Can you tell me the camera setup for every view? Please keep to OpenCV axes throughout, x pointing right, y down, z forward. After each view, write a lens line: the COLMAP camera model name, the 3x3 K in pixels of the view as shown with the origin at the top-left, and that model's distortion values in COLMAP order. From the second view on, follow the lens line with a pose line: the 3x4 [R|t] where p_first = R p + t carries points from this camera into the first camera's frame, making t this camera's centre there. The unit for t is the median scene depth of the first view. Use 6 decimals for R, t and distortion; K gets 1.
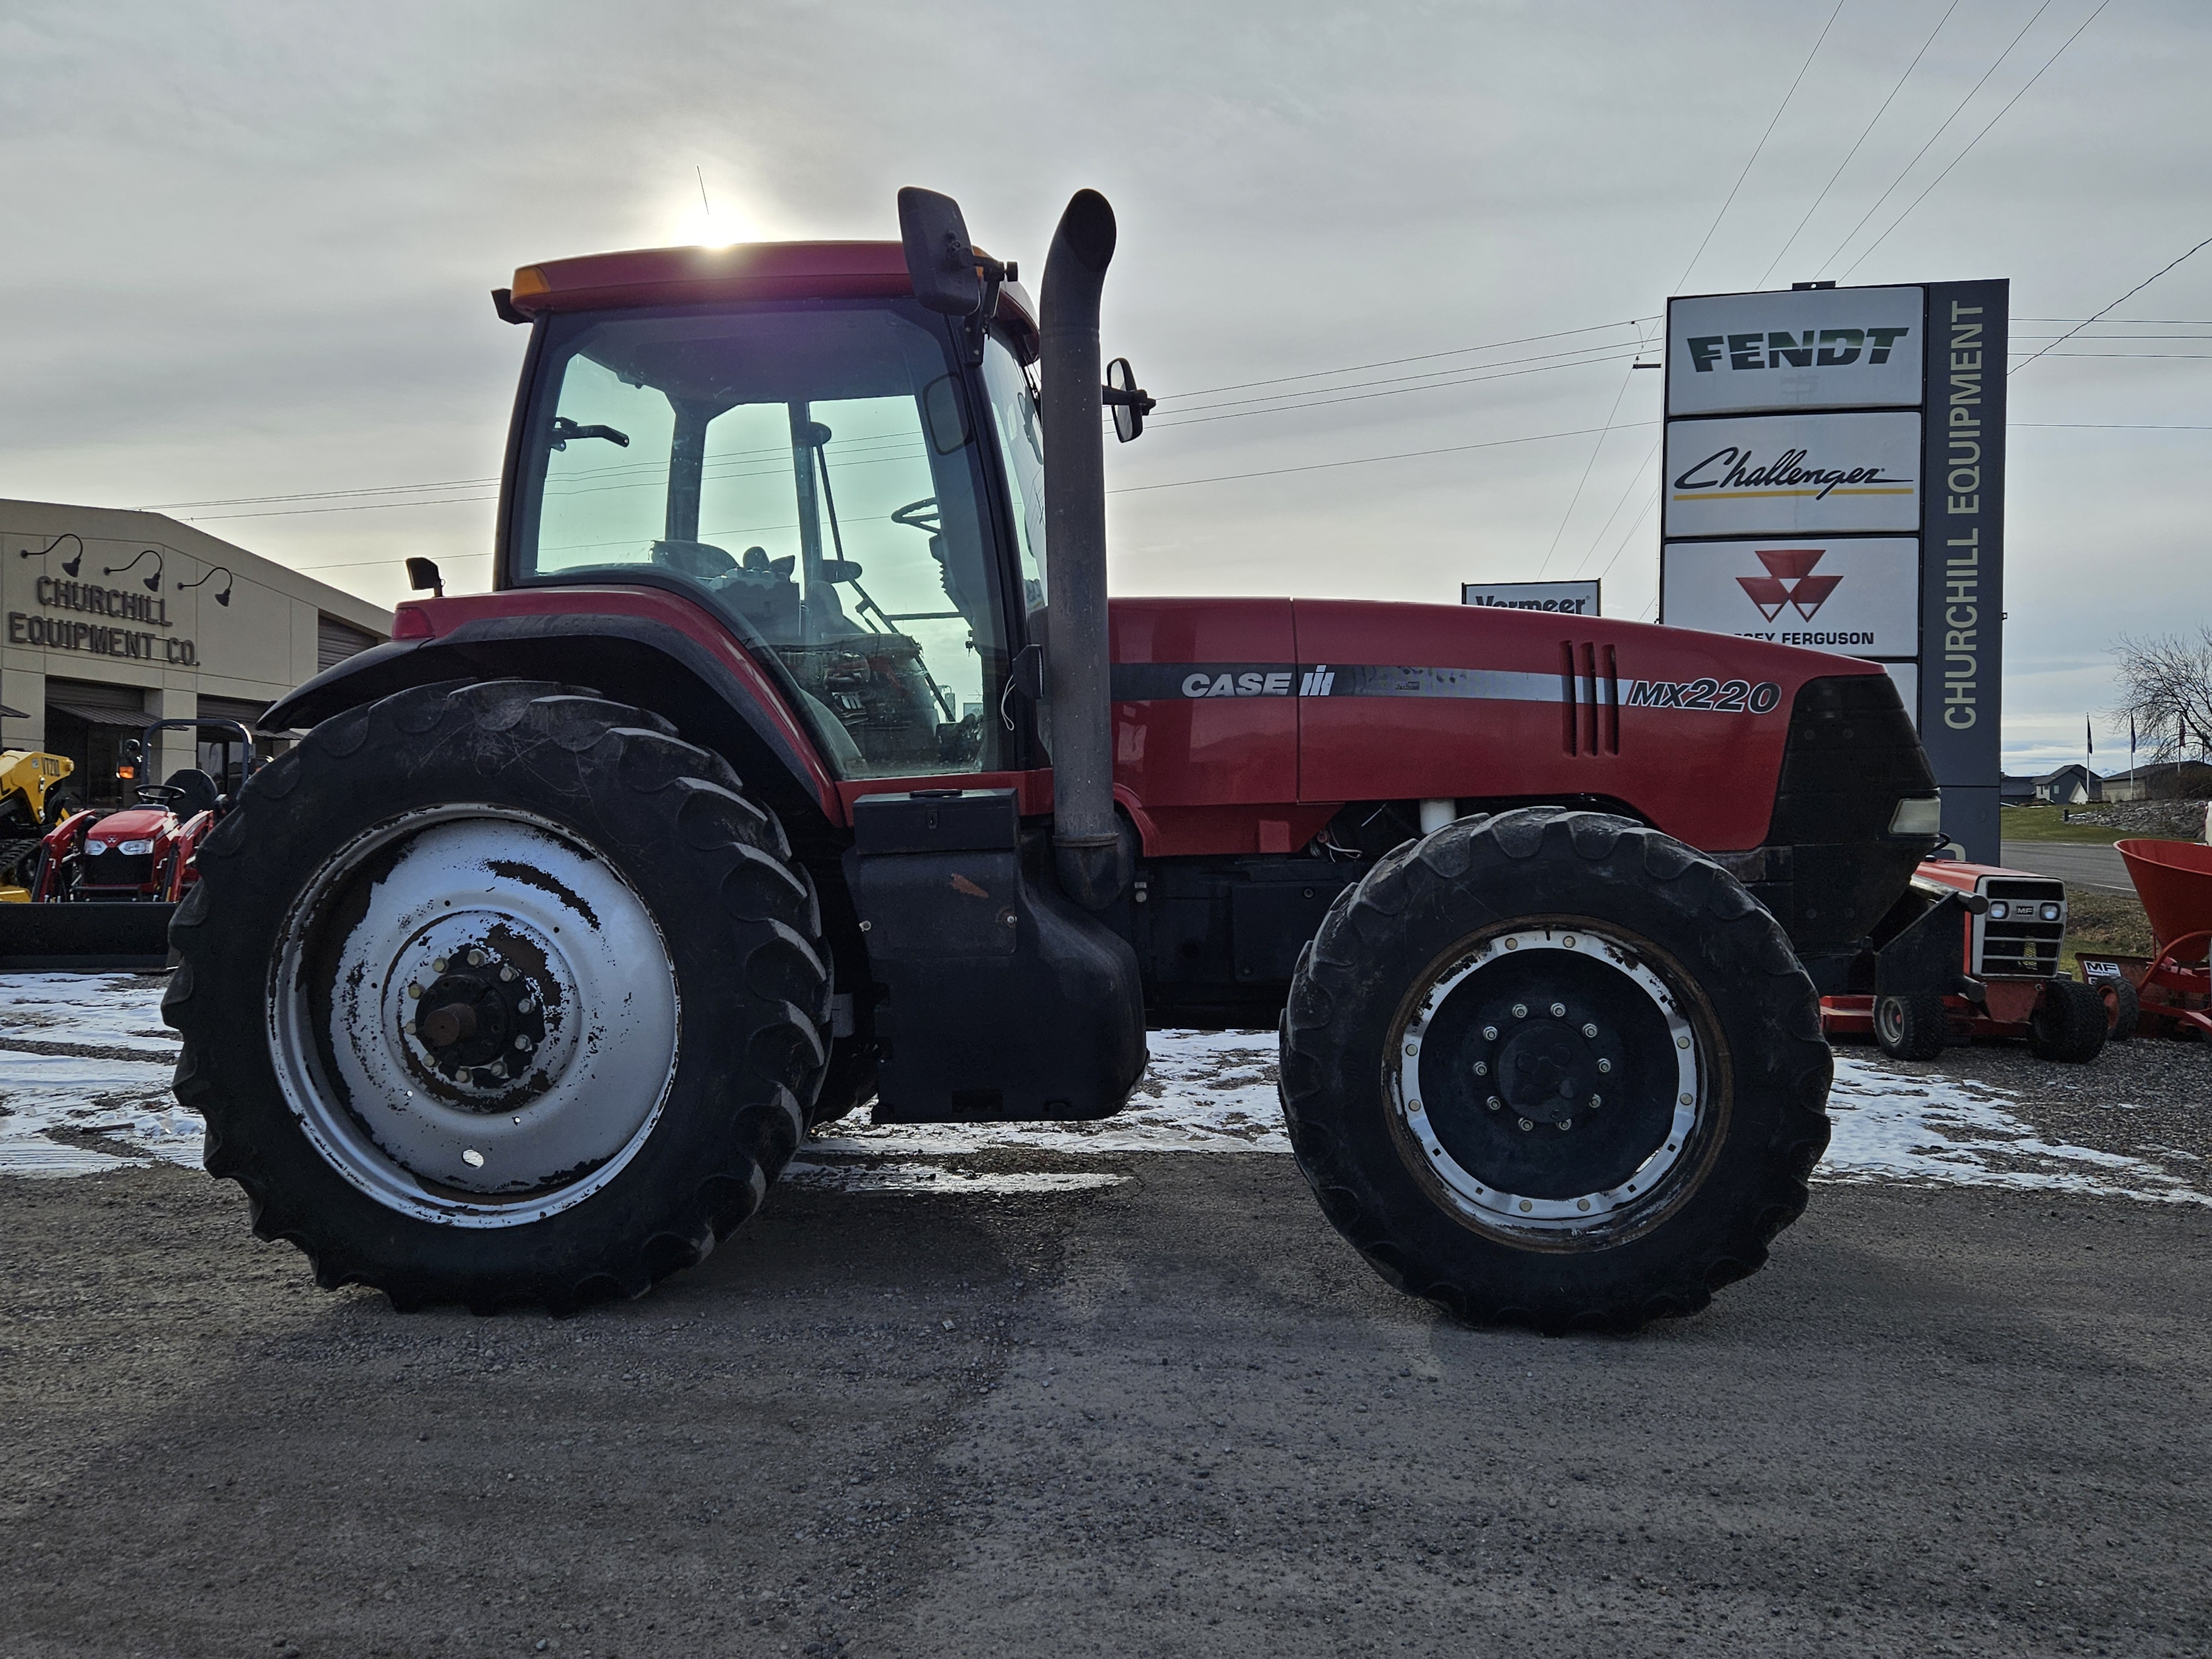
lens RADIAL K [[1740.3, 0, 1069.4], [0, 1740.3, 825.0], [0, 0, 1]] dist [0.110592, -0.132983]
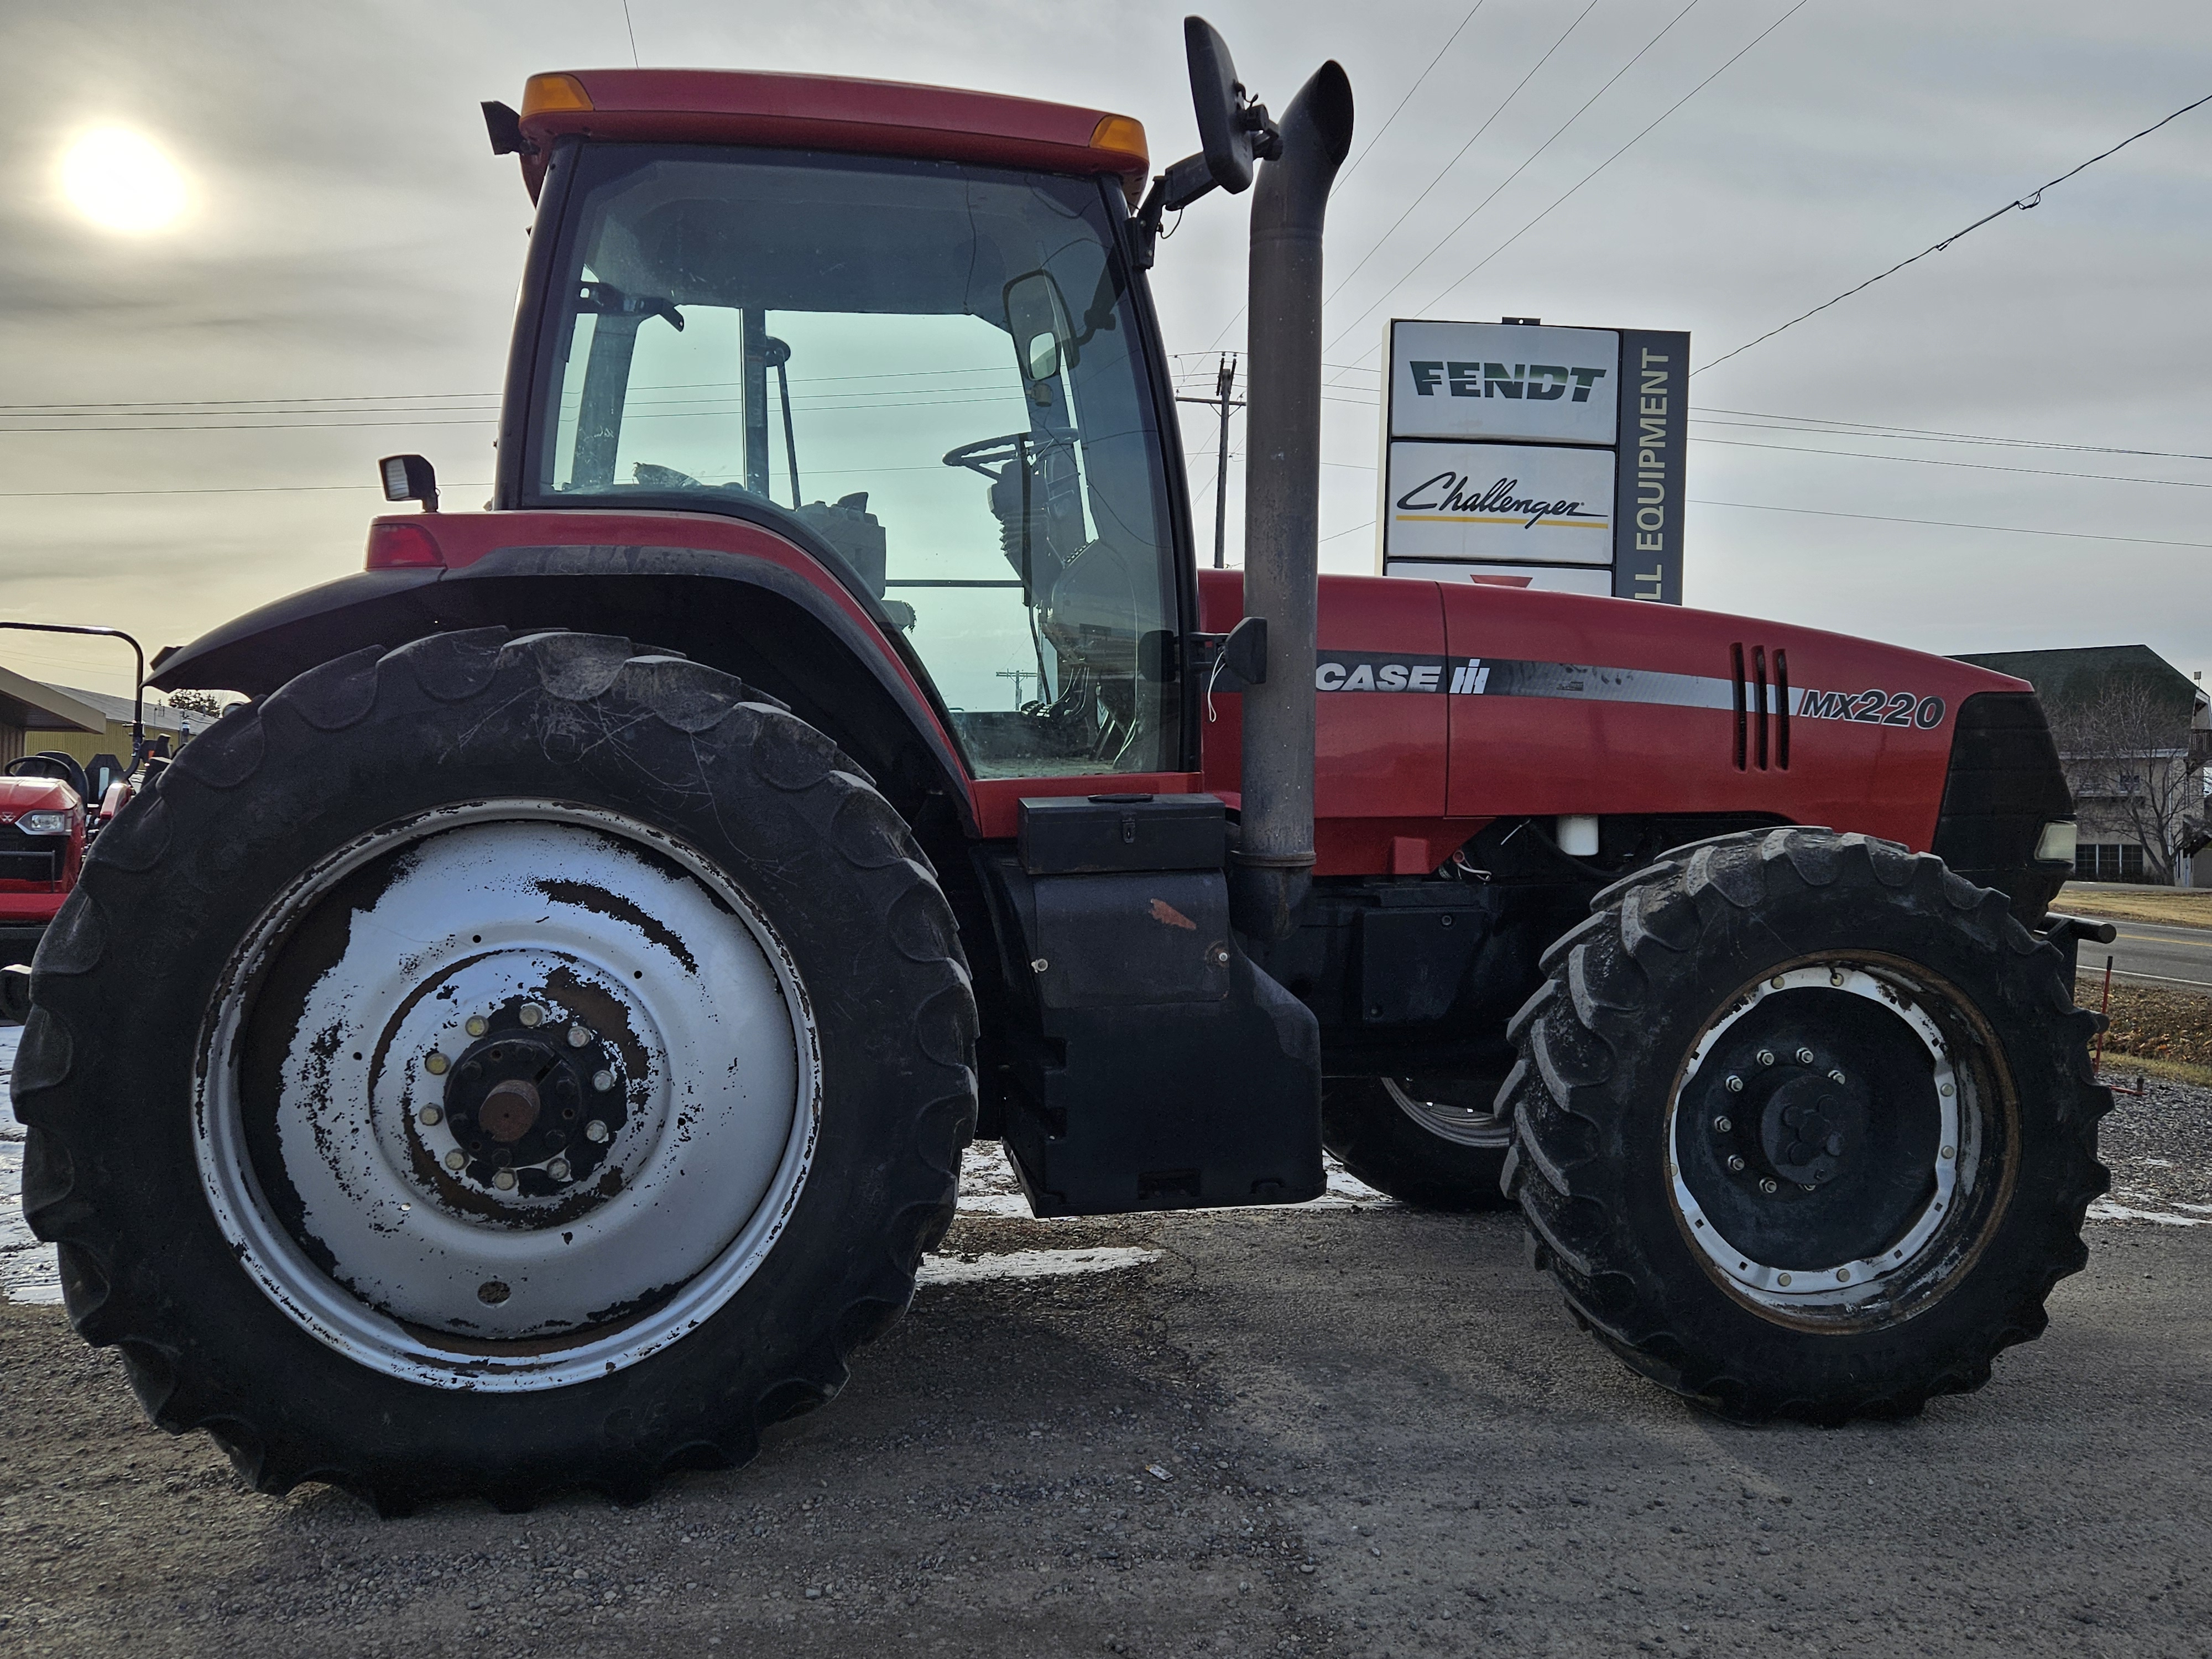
lens RADIAL K [[1740.3, 0, 1069.4], [0, 1740.3, 825.0], [0, 0, 1]] dist [0.110592, -0.132983]
pose [[0.956861, 0.014756, 0.290171, -0.329596], [-0.013455, 0.999888, -0.006479, -0.000425], [-0.290234, 0.002295, 0.956953, 0.244234]]
